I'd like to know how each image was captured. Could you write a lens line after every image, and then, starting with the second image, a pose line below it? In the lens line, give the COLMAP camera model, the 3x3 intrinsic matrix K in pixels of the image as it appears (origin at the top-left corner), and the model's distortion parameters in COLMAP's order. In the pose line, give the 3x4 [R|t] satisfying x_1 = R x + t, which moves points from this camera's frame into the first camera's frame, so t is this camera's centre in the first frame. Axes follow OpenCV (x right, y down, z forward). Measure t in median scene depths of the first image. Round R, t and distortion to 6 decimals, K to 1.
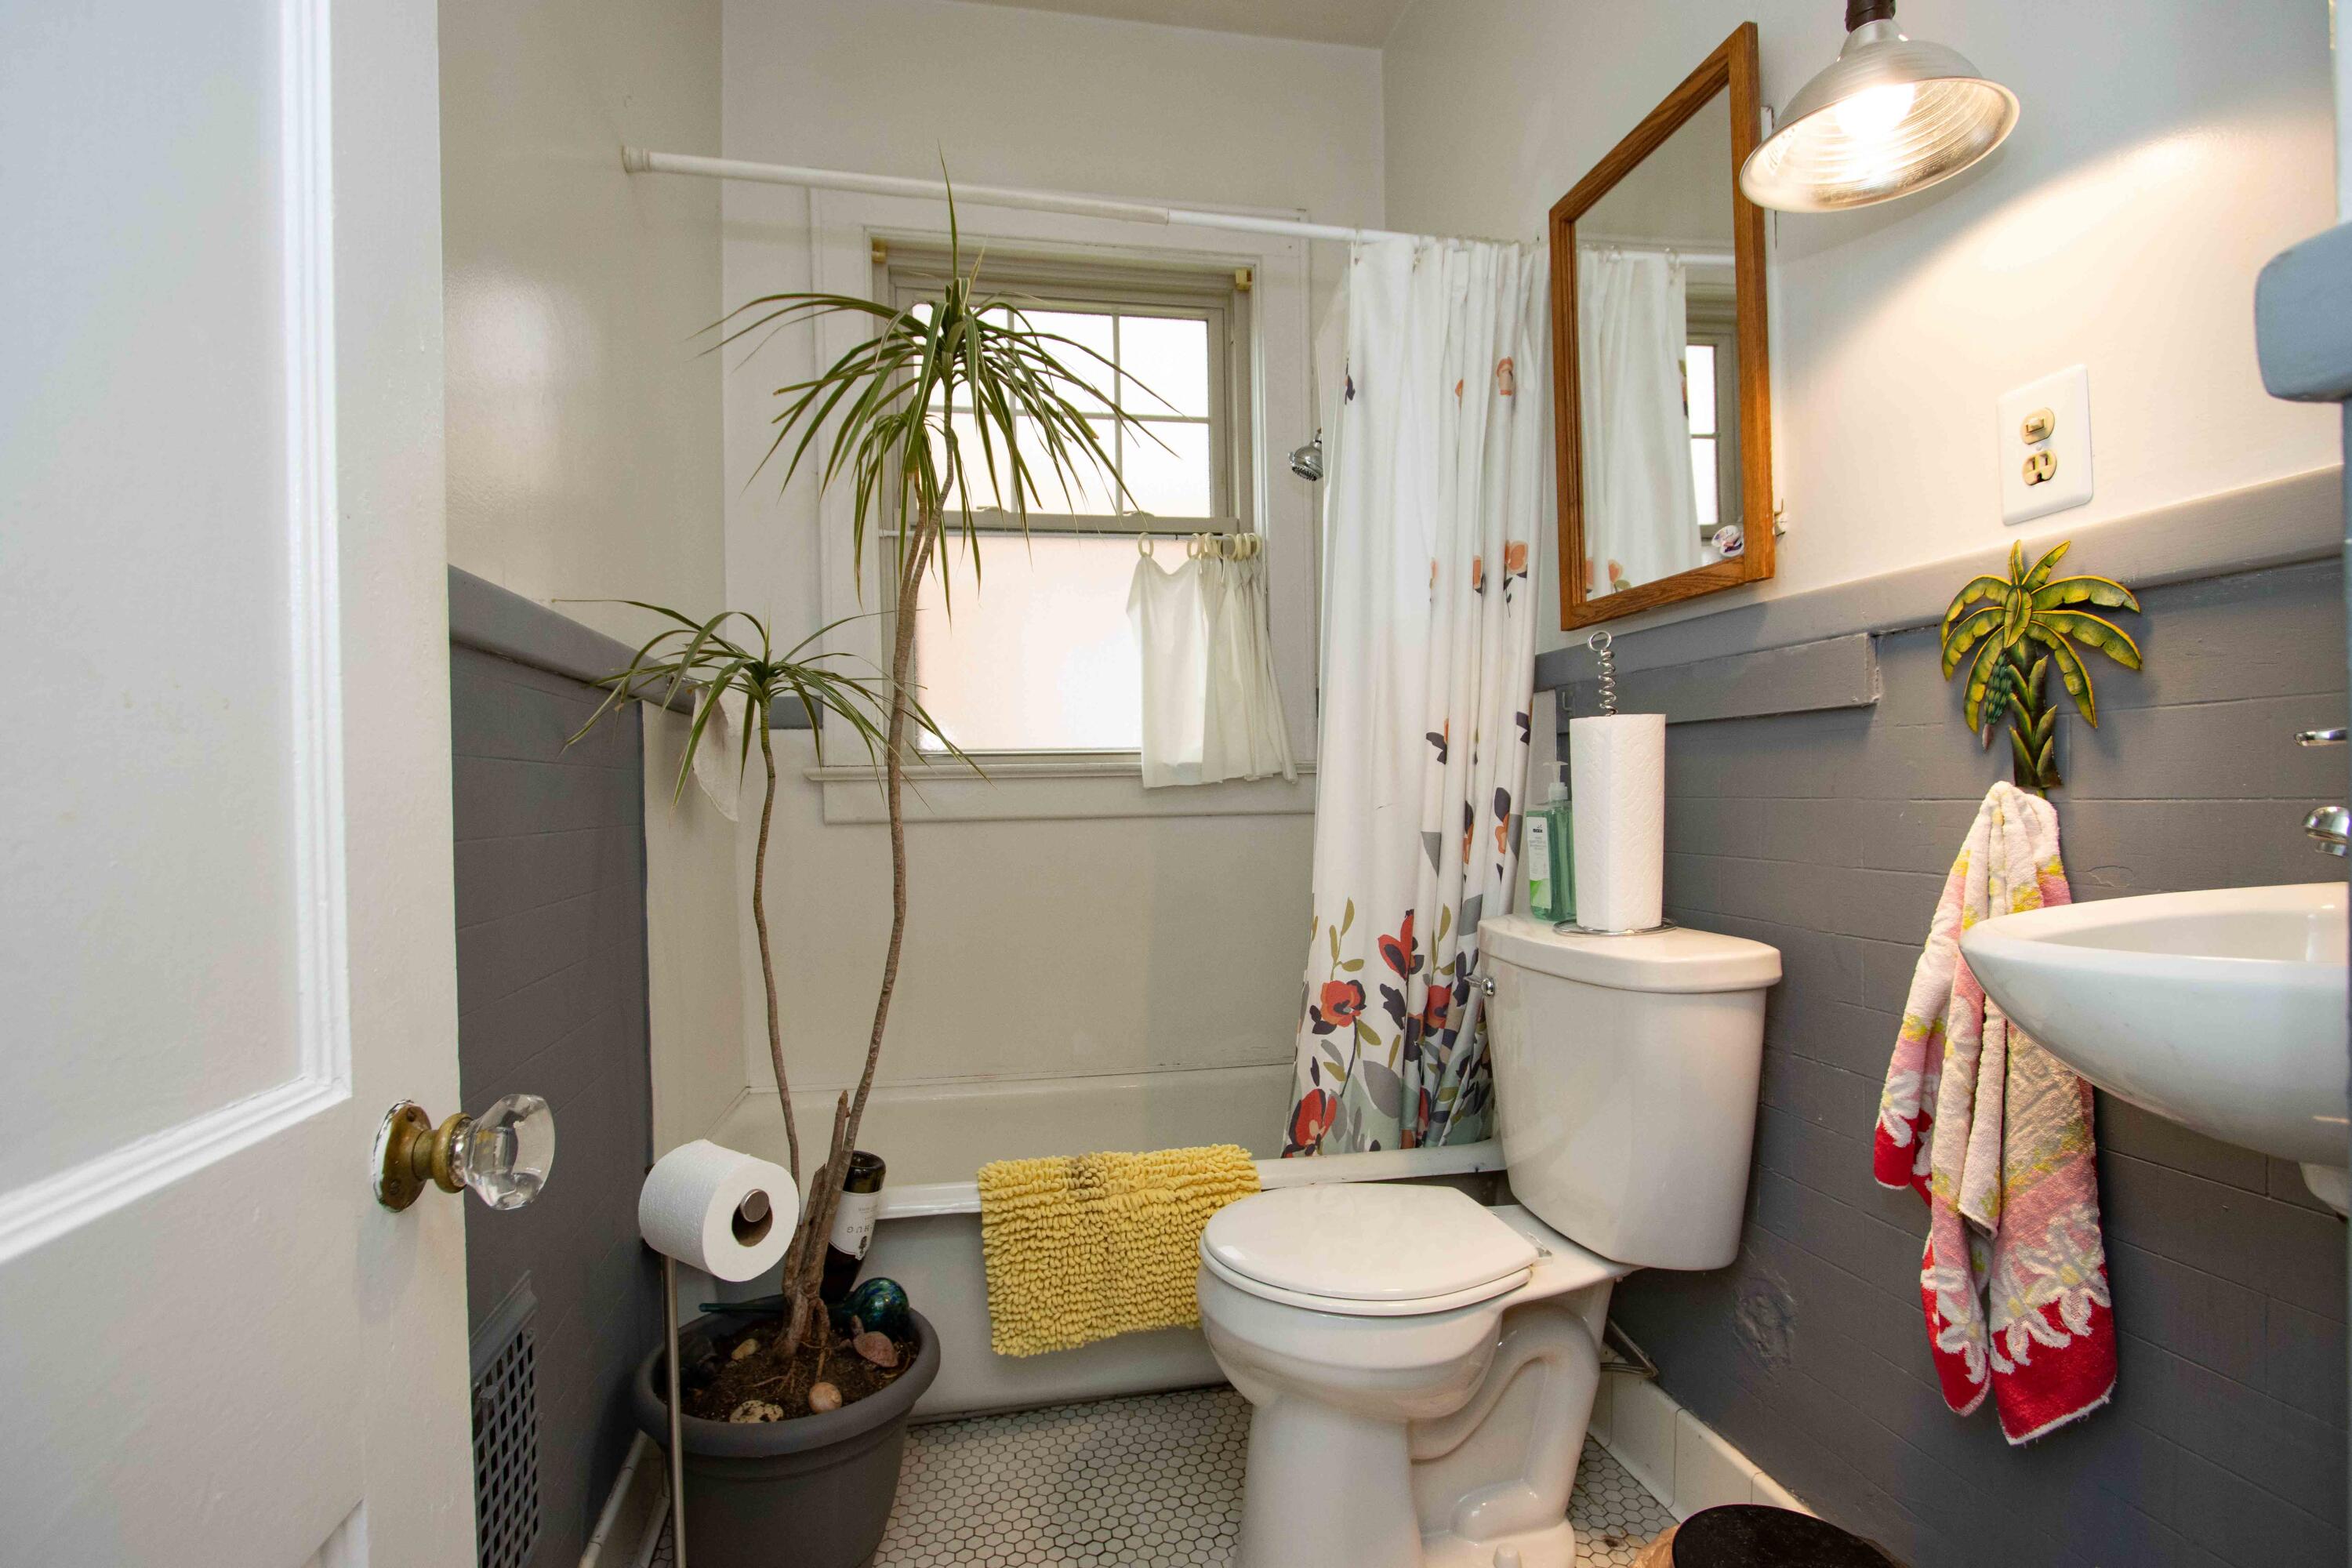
lens RADIAL K [[1103.1, 0, 1158.7], [0, 1103.1, 808.0], [0, 0, 1]] dist [-0.022650, 0.005751]
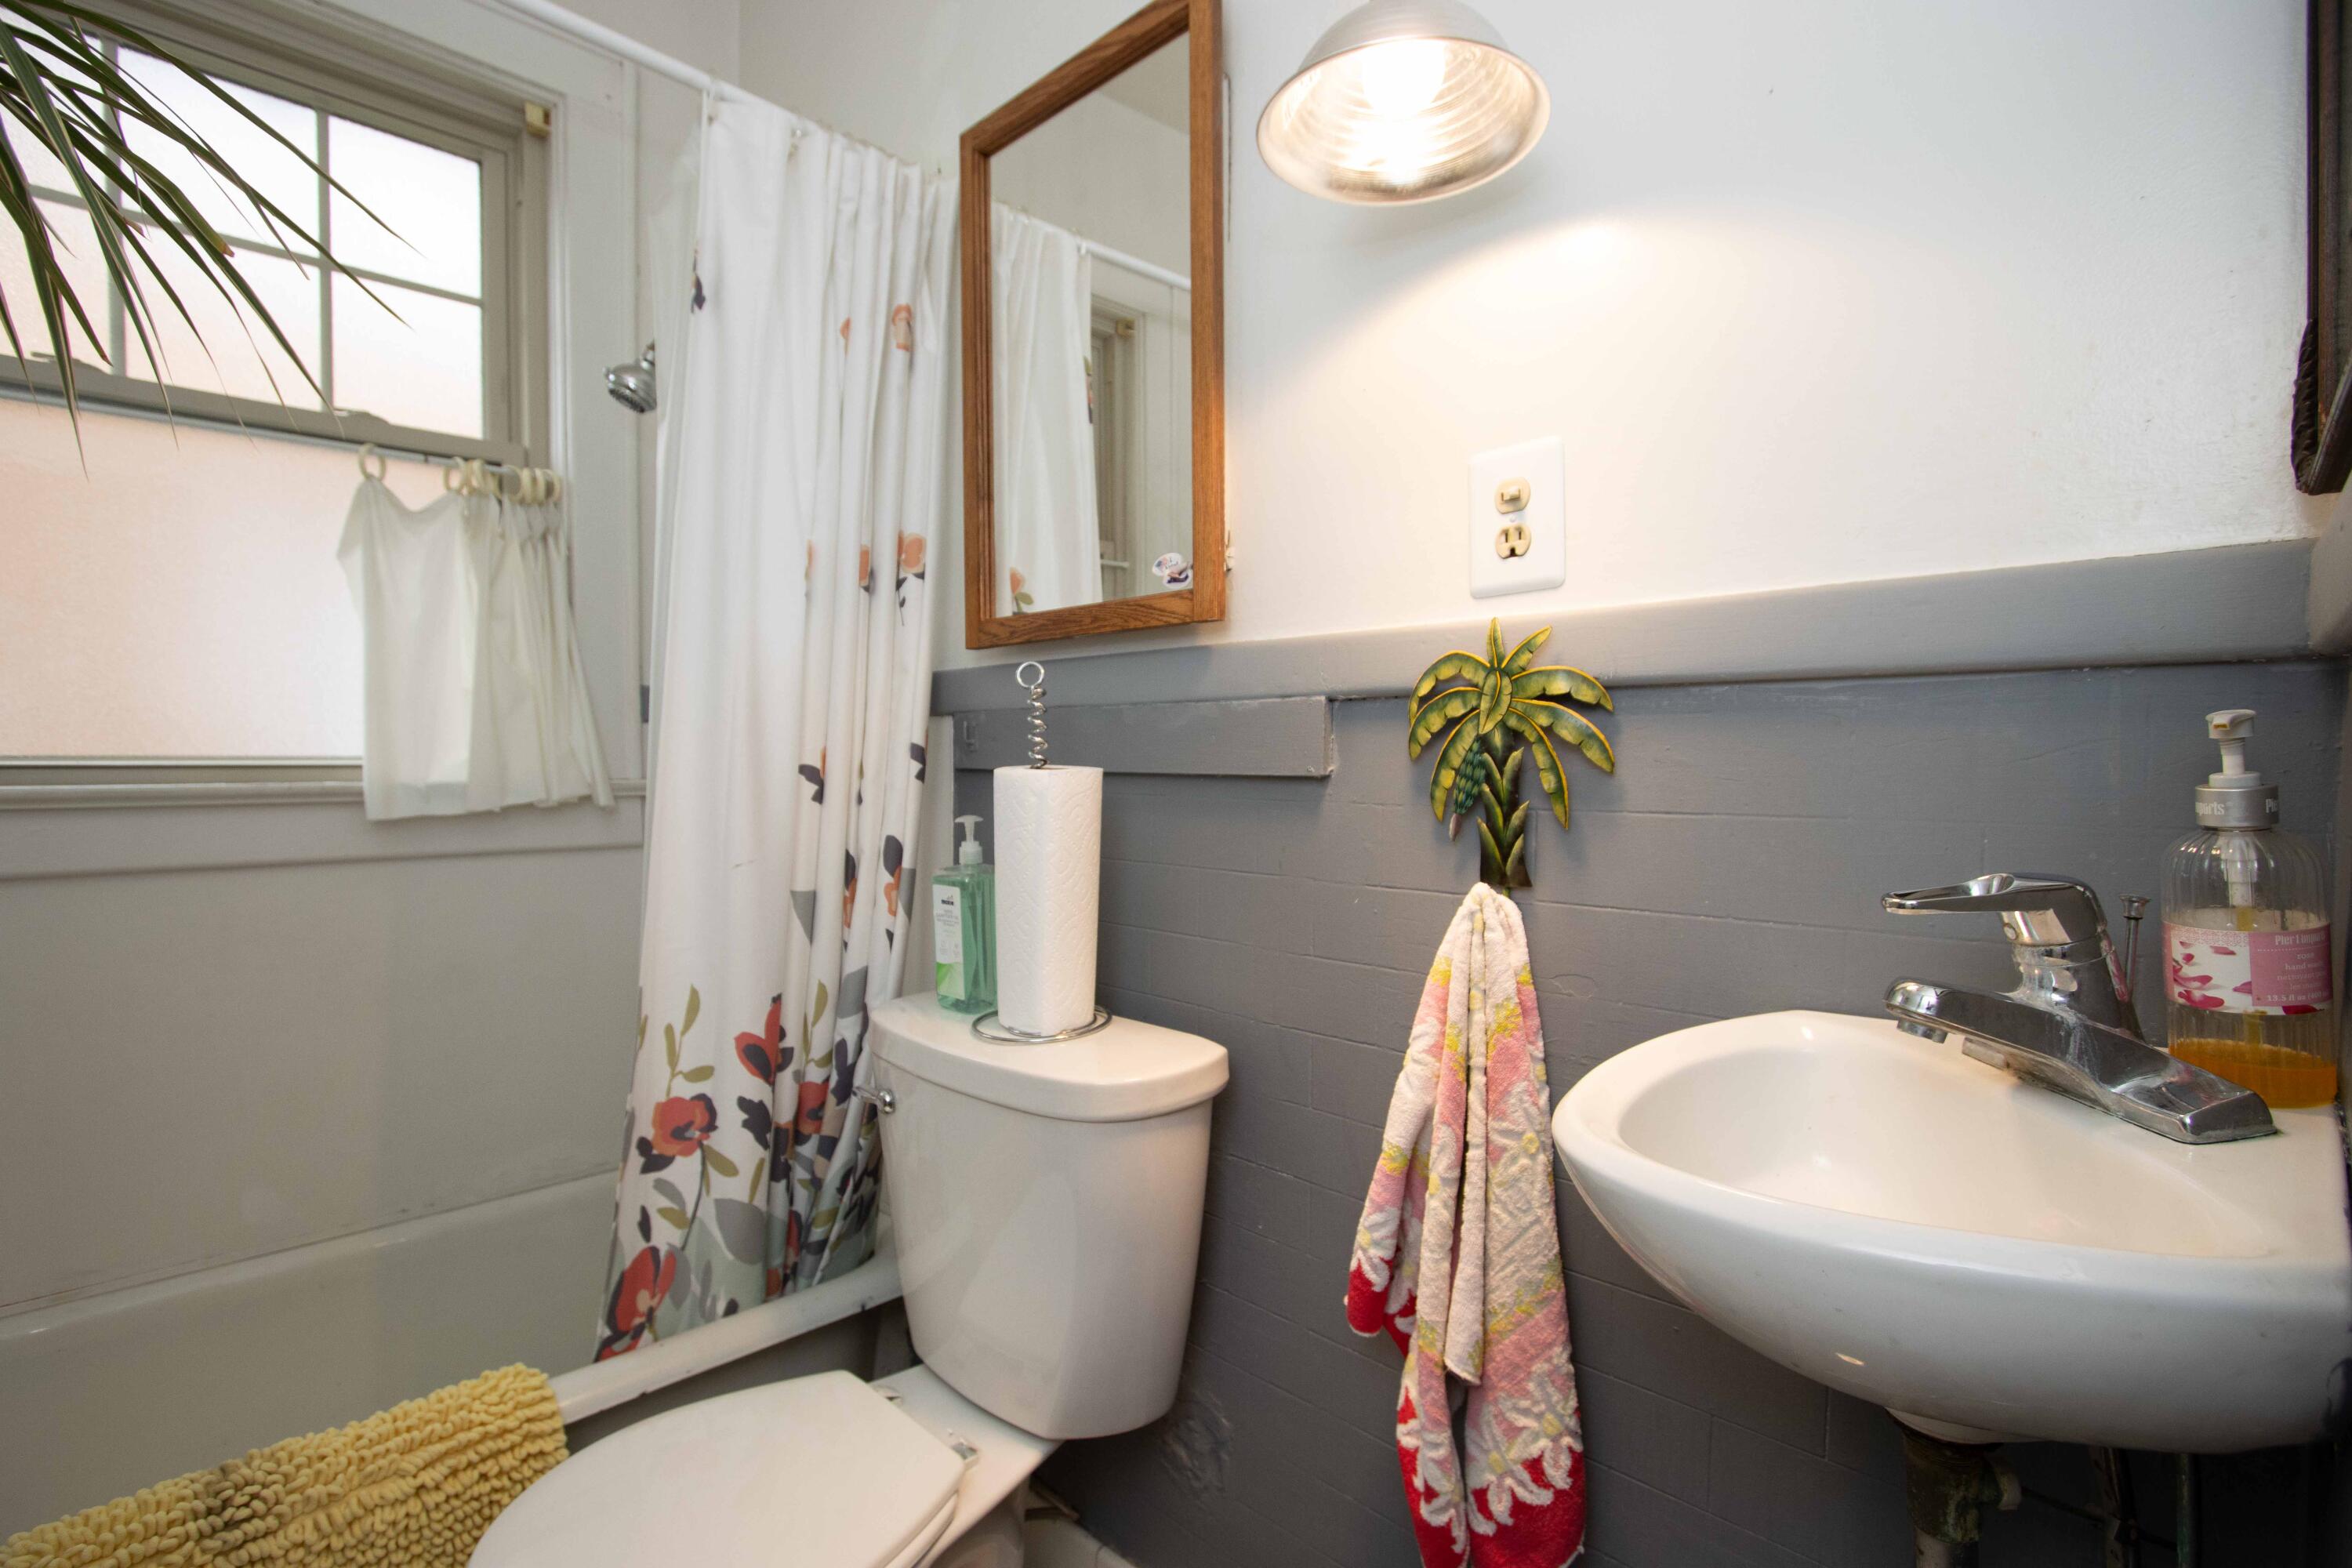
lens RADIAL K [[1103.1, 0, 1158.7], [0, 1103.1, 808.0], [0, 0, 1]] dist [-0.022650, 0.005751]
pose [[0.830745, -0.002928, 0.556645, 0.027437], [-0.009619, 0.999761, 0.019613, -0.070741], [-0.556569, -0.021648, 0.830519, 0.269197]]
